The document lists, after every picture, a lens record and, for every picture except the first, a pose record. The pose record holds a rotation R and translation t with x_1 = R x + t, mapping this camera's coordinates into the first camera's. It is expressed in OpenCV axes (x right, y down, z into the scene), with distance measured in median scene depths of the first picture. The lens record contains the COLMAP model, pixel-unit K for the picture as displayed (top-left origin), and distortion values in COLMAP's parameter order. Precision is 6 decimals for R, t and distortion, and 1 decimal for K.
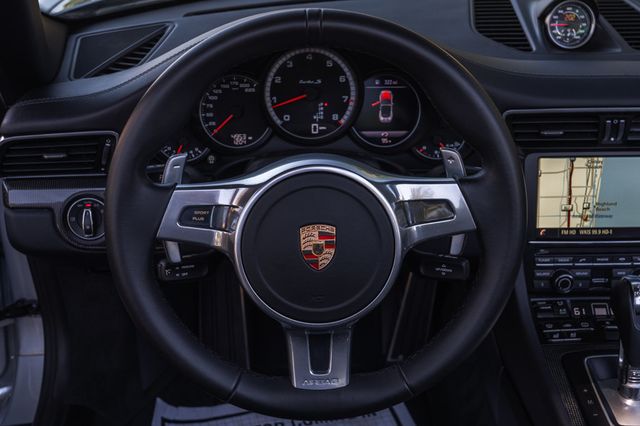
lens RADIAL K [[705.2, 0, 314.0], [0, 705.2, 218.0], [0, 0, 1]] dist [0.020524, 0.000000]
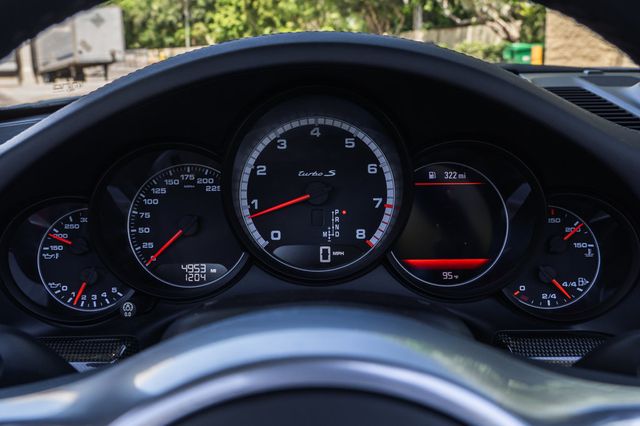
lens RADIAL K [[462.2, 0, 323.1], [0, 462.2, 225.9], [0, 0, 1]] dist [-0.020798, 0.019107]
pose [[0.999776, -0.000059, -0.021164, 0.007818], [-0.004793, 0.973389, -0.229108, -0.064125], [0.020614, 0.229158, 0.973171, 0.639451]]
